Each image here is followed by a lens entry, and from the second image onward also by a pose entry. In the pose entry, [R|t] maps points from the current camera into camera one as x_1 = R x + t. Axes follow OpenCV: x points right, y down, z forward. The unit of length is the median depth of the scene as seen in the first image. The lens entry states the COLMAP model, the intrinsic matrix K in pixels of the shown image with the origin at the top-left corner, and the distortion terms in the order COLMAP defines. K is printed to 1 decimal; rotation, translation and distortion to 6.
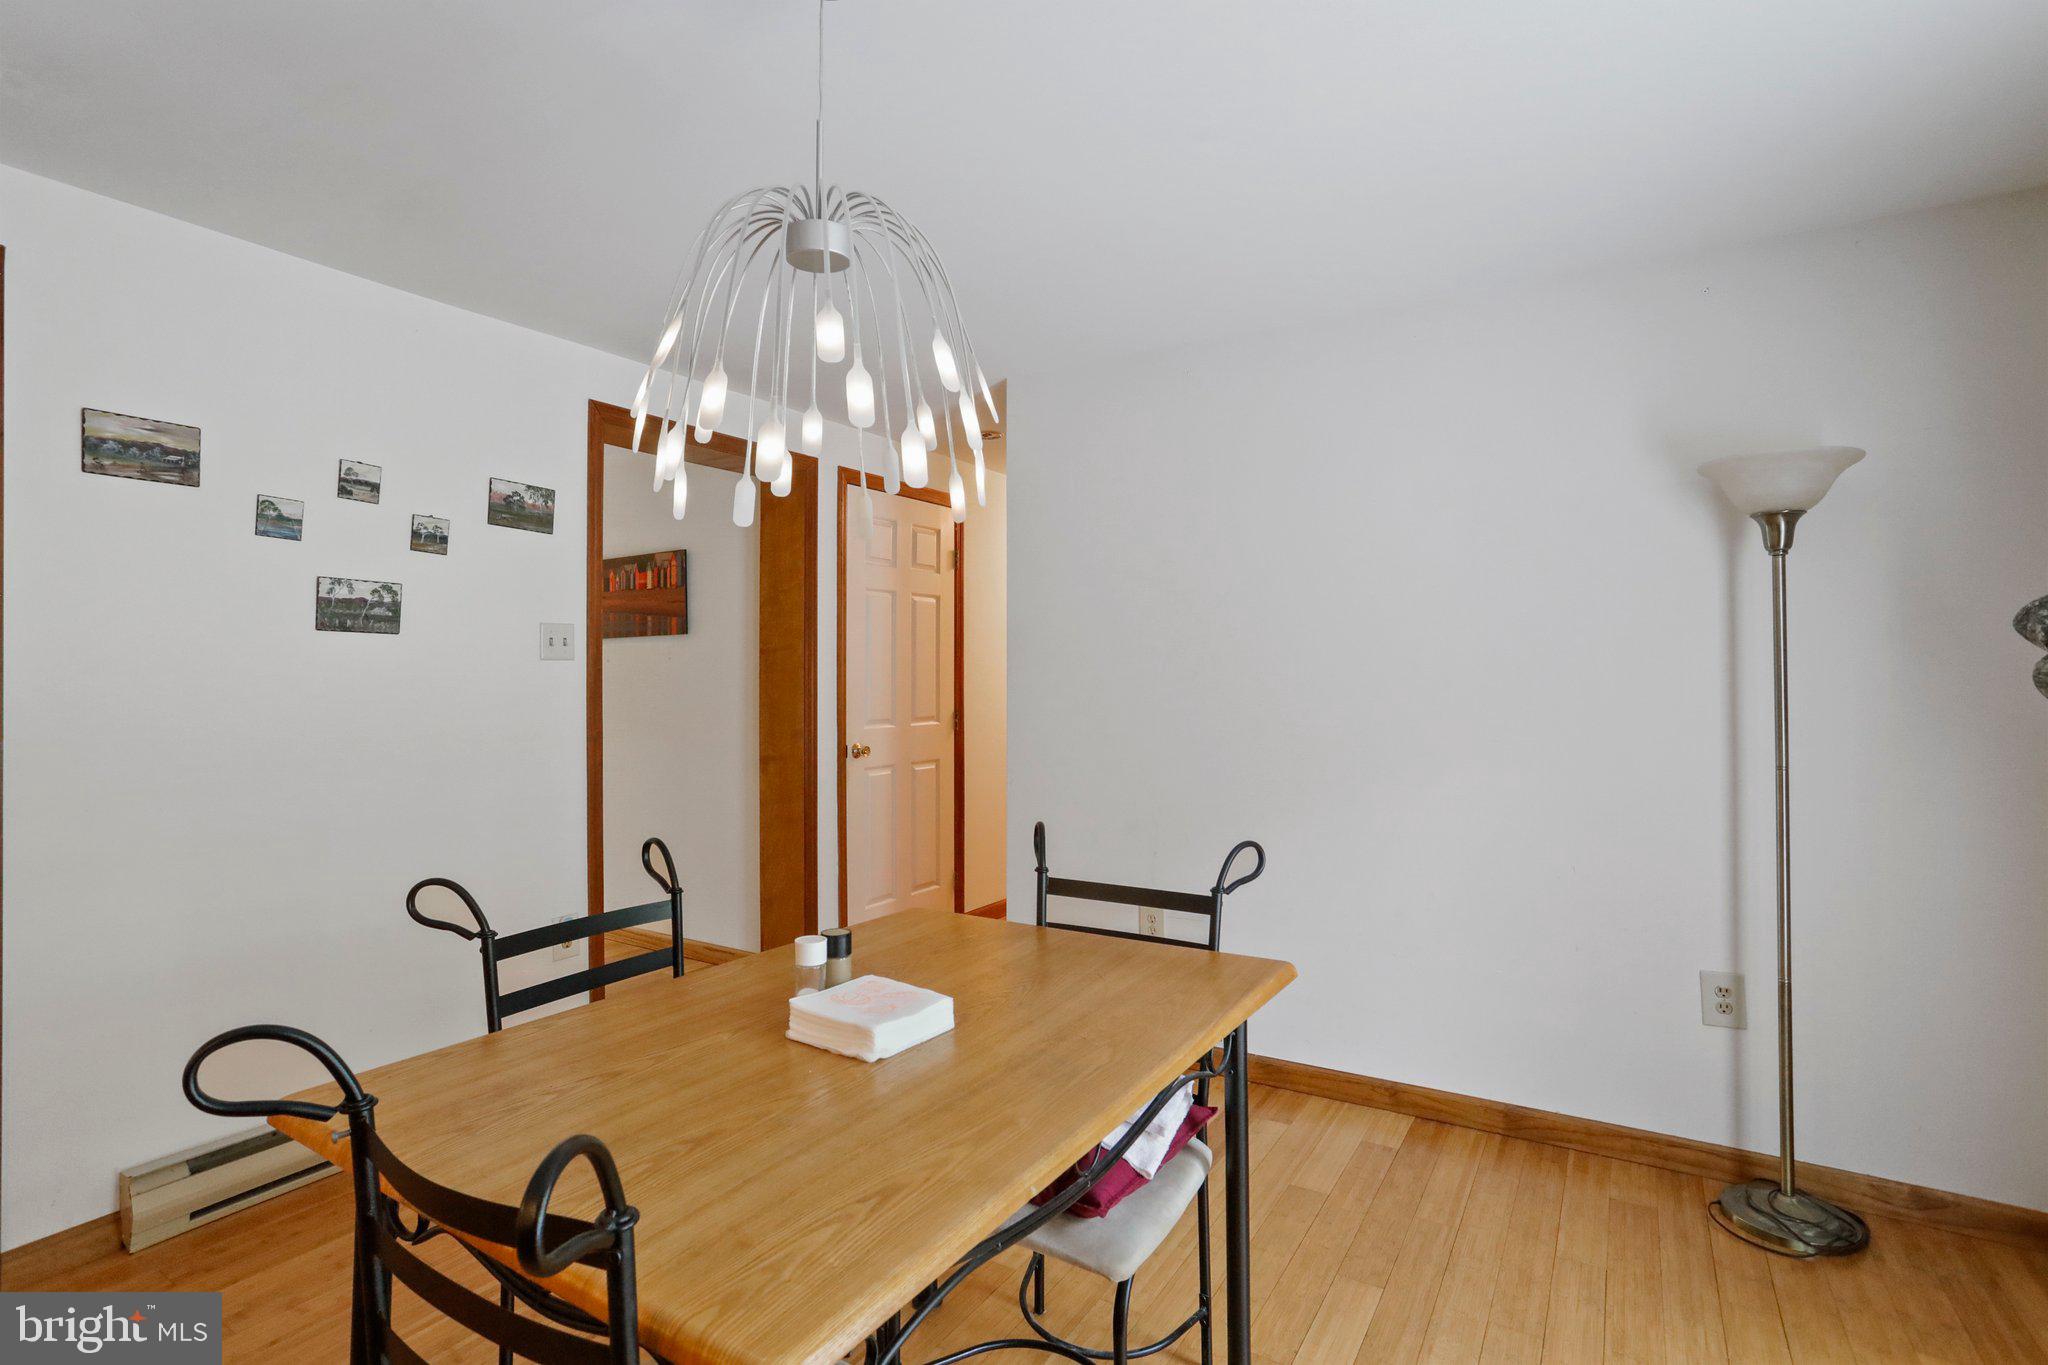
lens RADIAL K [[987.2, 0, 1014.9], [0, 987.2, 671.8], [0, 0, 1]] dist [-0.059607, 0.032902]
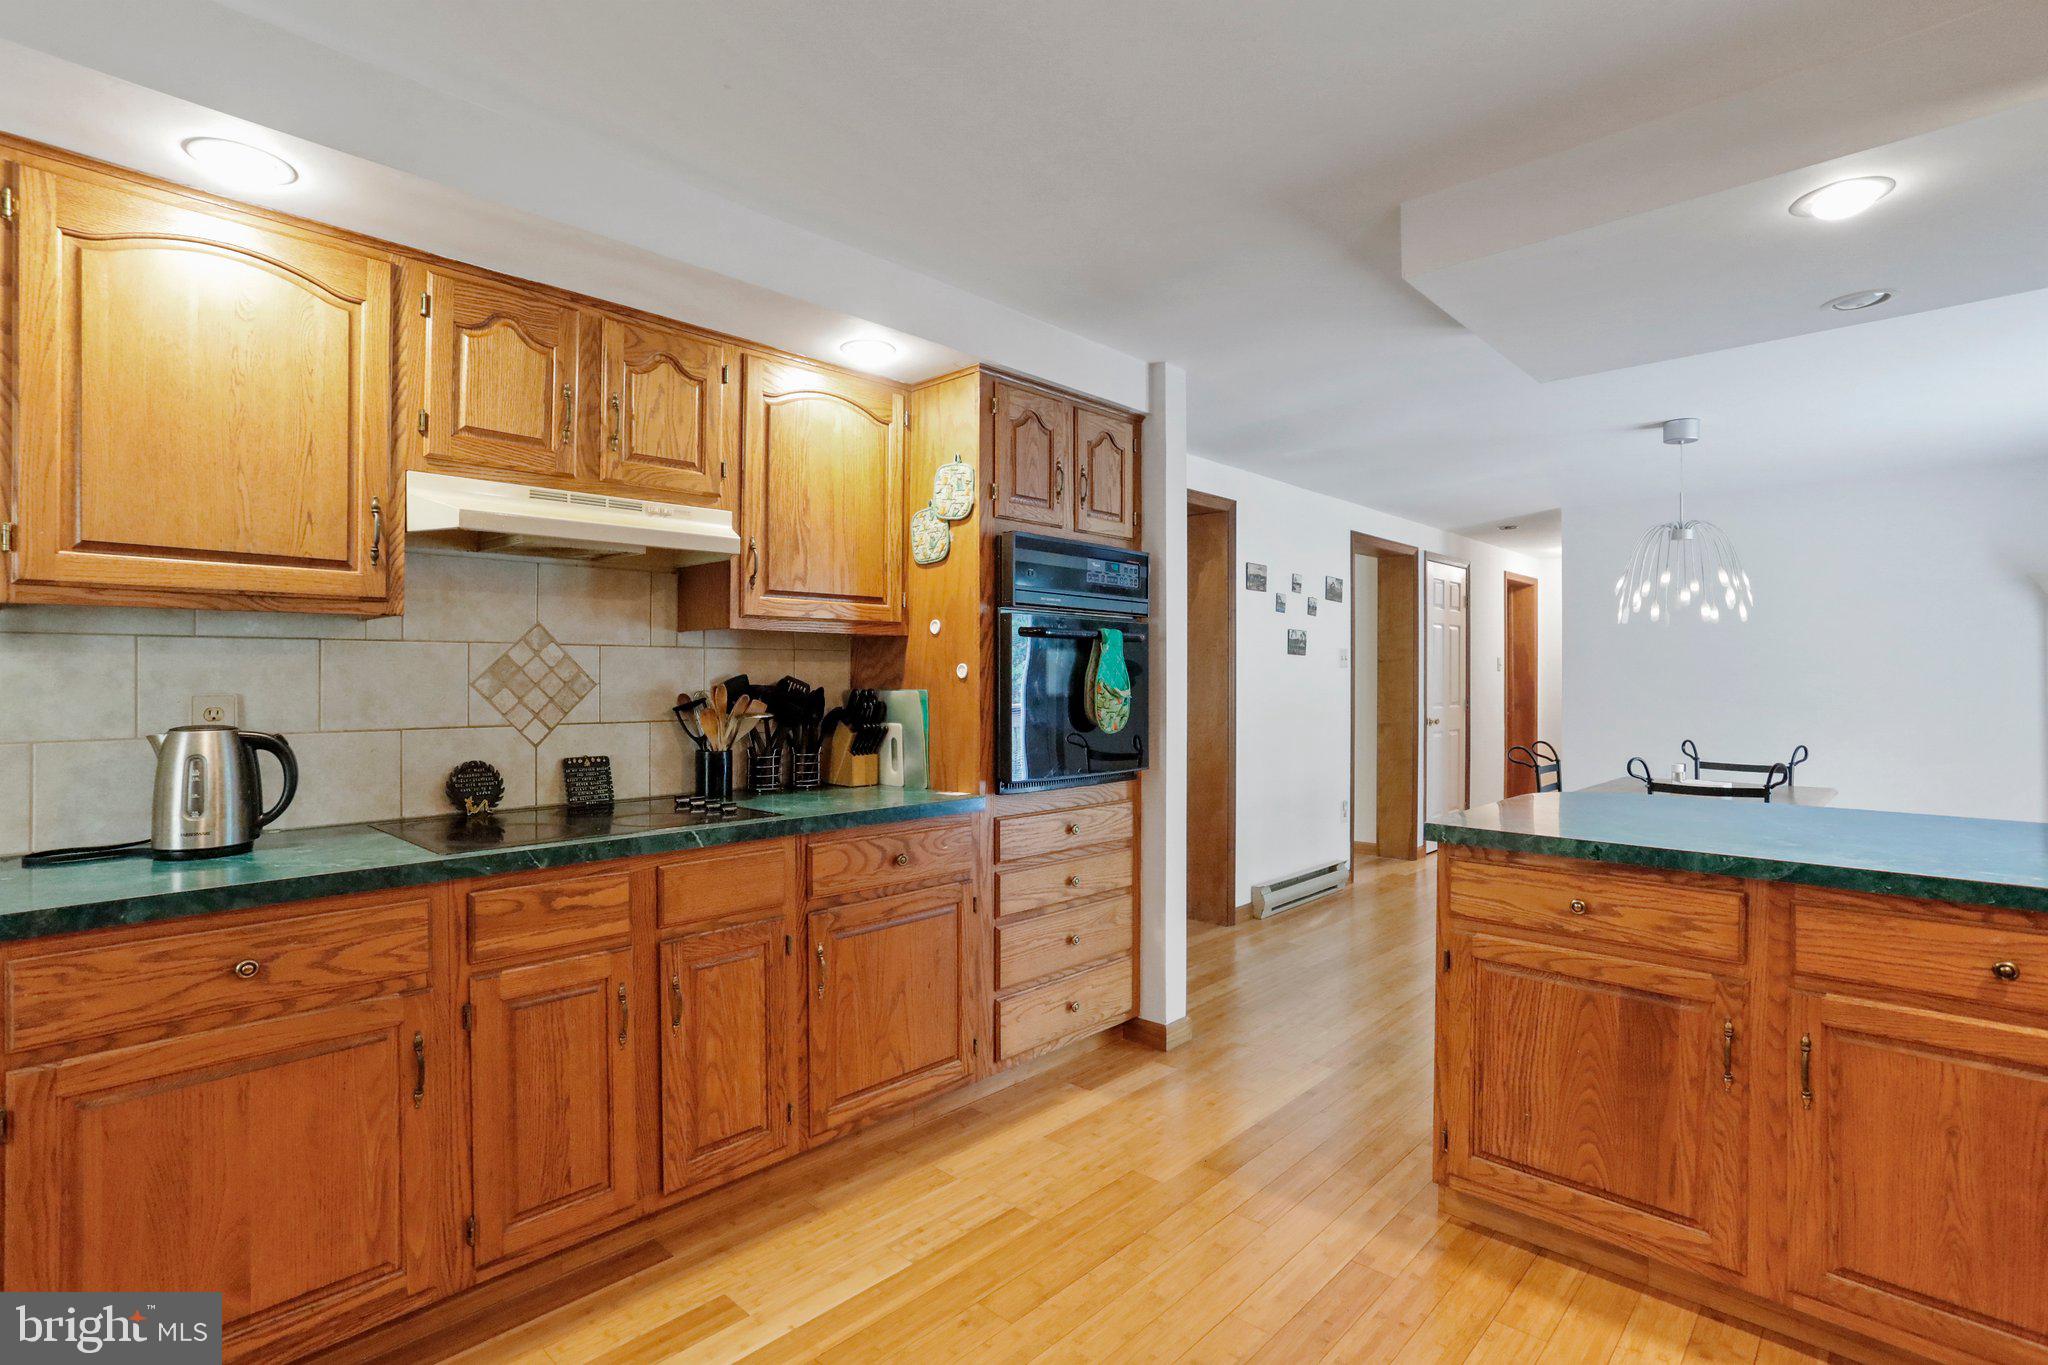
lens RADIAL K [[987.2, 0, 1014.9], [0, 987.2, 671.8], [0, 0, 1]] dist [-0.059607, 0.032902]
pose [[0.977842, 0.002813, -0.209325, -0.842596], [-0.002890, 0.999996, -0.000063, -0.001359], [0.209324, 0.000666, 0.977846, -1.248126]]
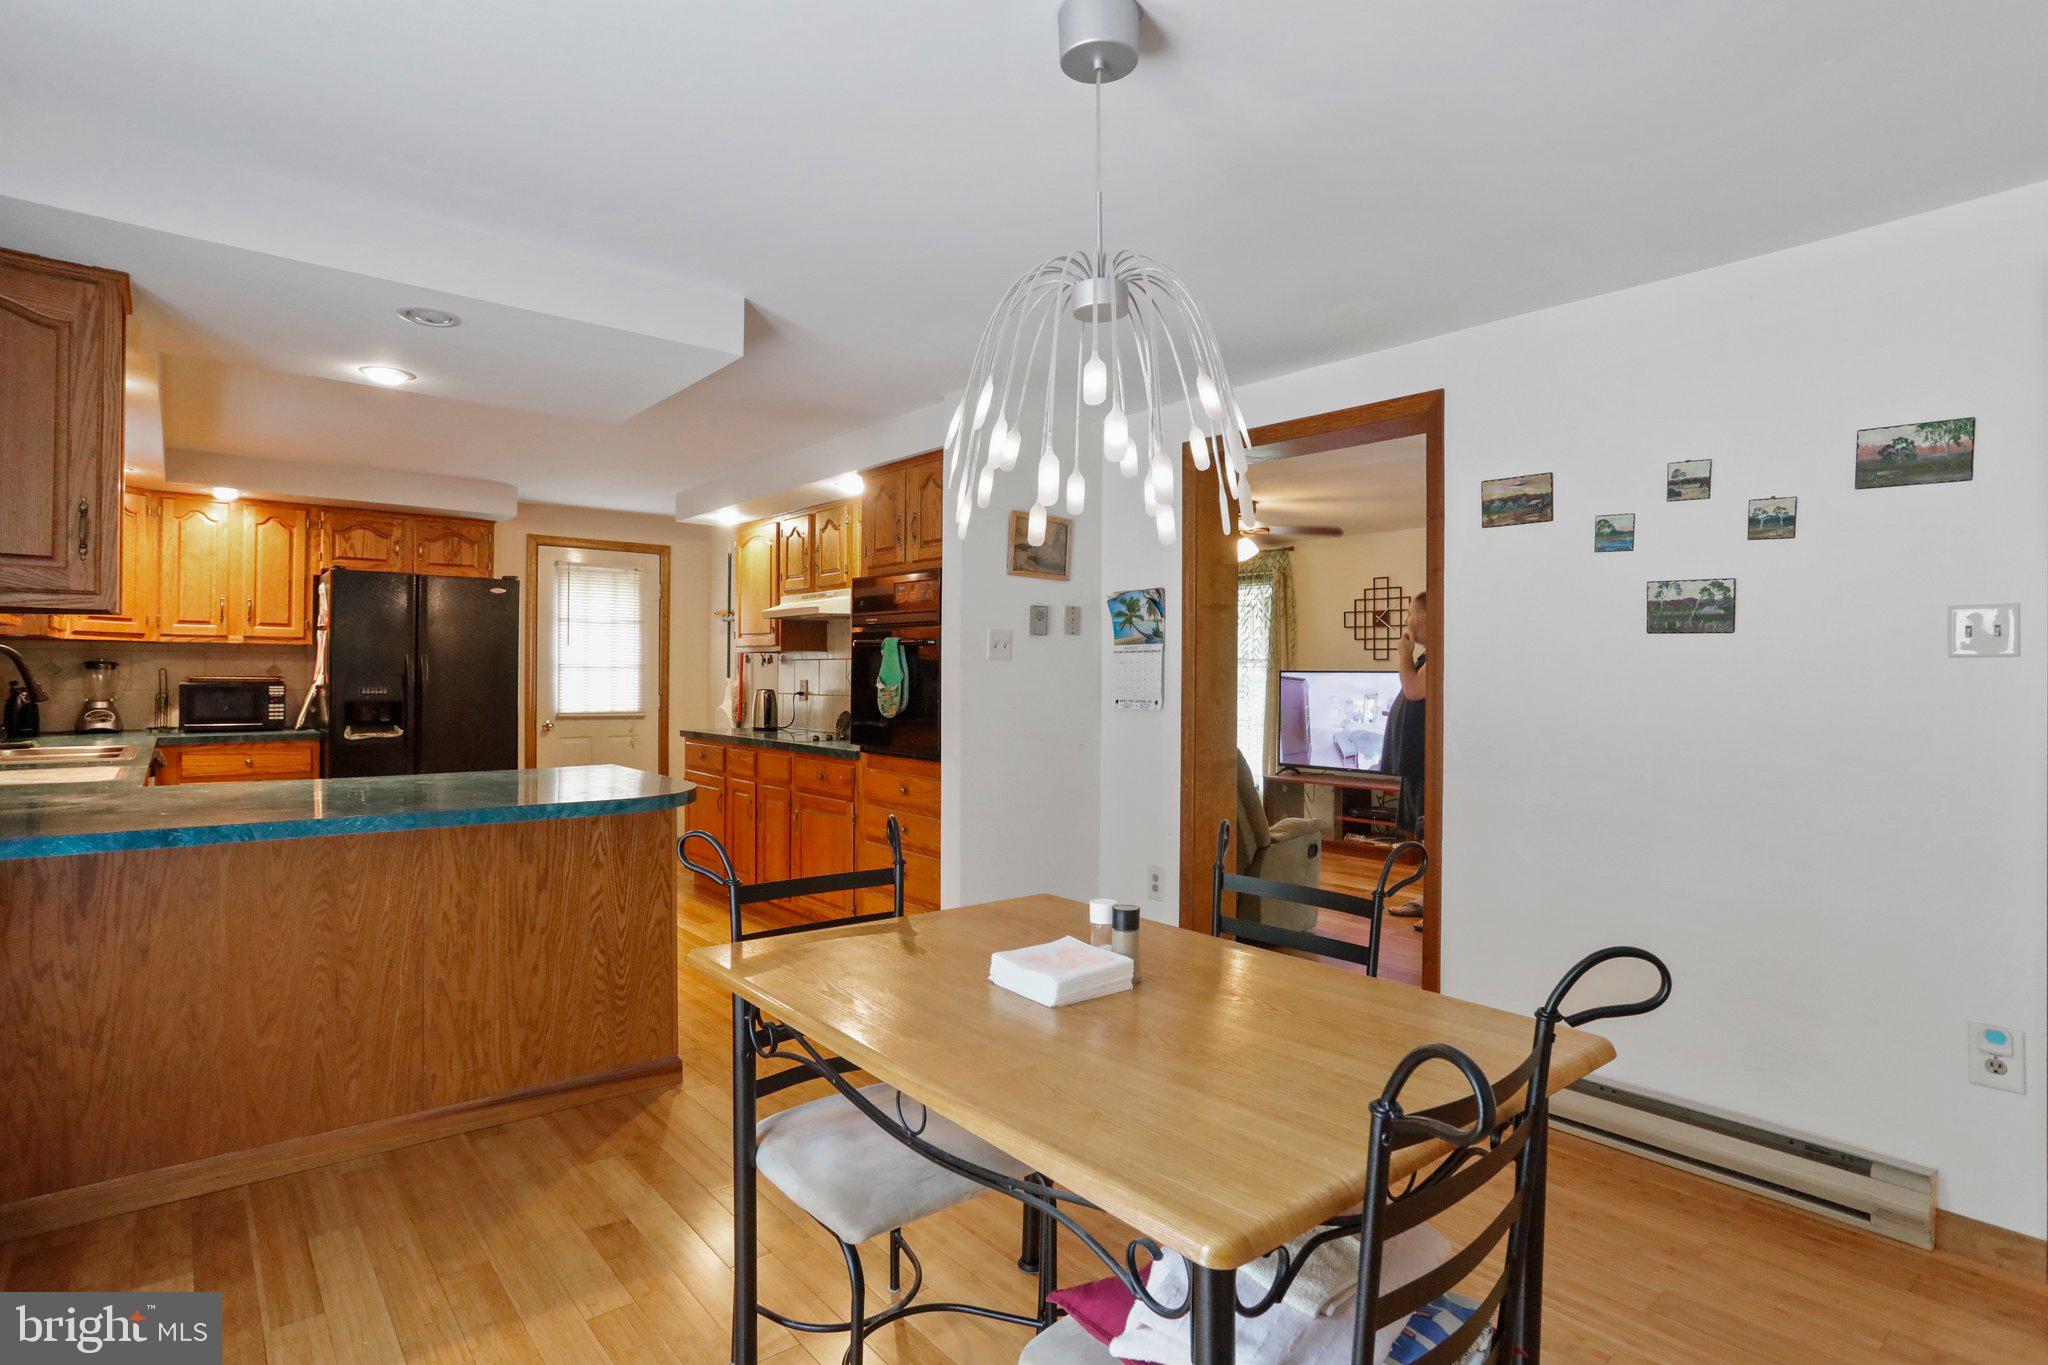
lens RADIAL K [[1039.4, 0, 1024.0], [0, 1039.4, 682.5], [0, 0, 1]] dist [-0.032353, 0.000123]
pose [[-0.312985, 0.010648, -0.949698, 0.533555], [0.000744, 0.999940, 0.010966, -0.002642], [0.949758, 0.002726, -0.312974, 0.692180]]
